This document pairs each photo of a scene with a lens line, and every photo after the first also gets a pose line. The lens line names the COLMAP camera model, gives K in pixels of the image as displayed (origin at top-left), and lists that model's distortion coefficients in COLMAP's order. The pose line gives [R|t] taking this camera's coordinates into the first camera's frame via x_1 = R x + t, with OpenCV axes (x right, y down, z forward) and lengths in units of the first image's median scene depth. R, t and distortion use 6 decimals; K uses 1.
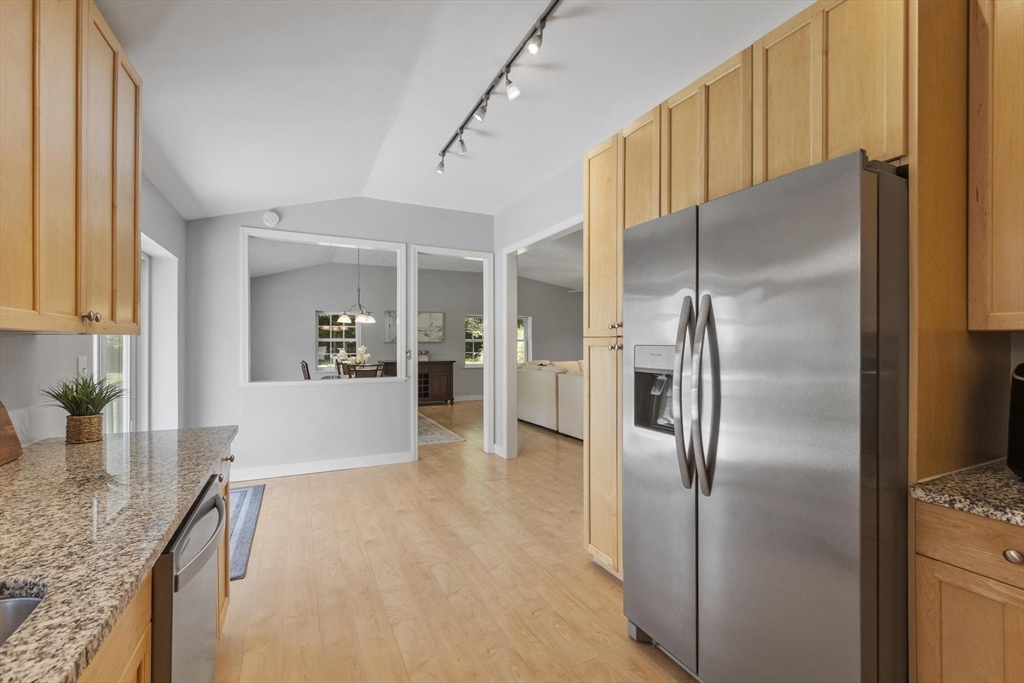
lens RADIAL K [[445.9, 0, 509.1], [0, 445.9, 342.5], [0, 0, 1]] dist [0.000921, -0.001760]
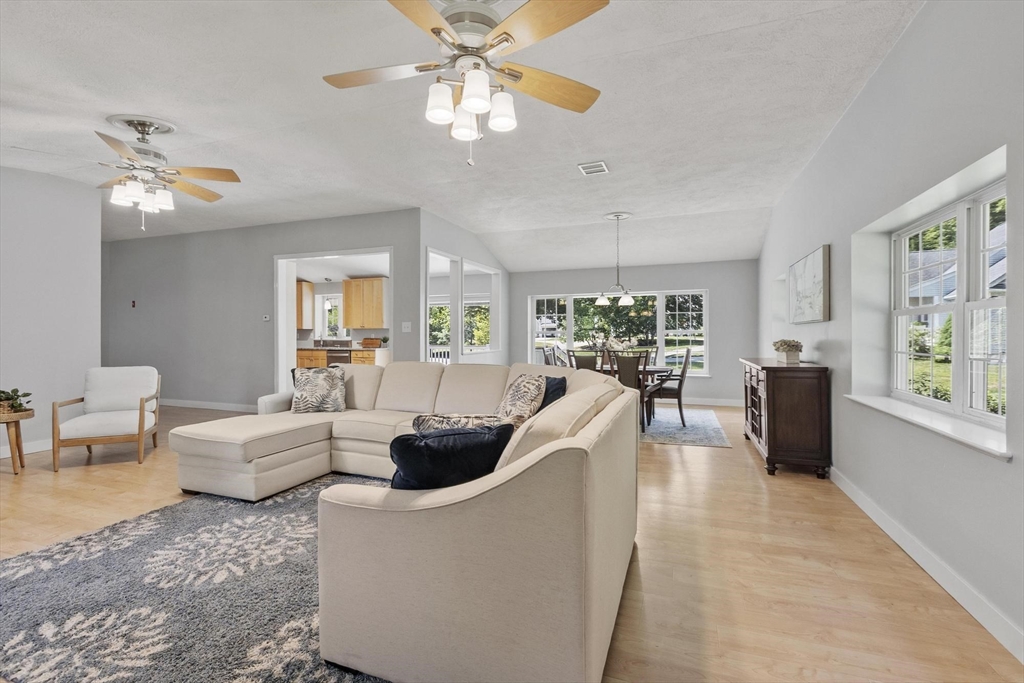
lens RADIAL K [[445.9, 0, 516.0], [0, 445.9, 334.9], [0, 0, 1]] dist [0.000921, -0.001760]
pose [[-0.715663, 0.002413, -0.698441, 0.625652], [0.001337, 0.999997, 0.002085, 0.021382], [0.698444, 0.000558, -0.715664, 2.160865]]
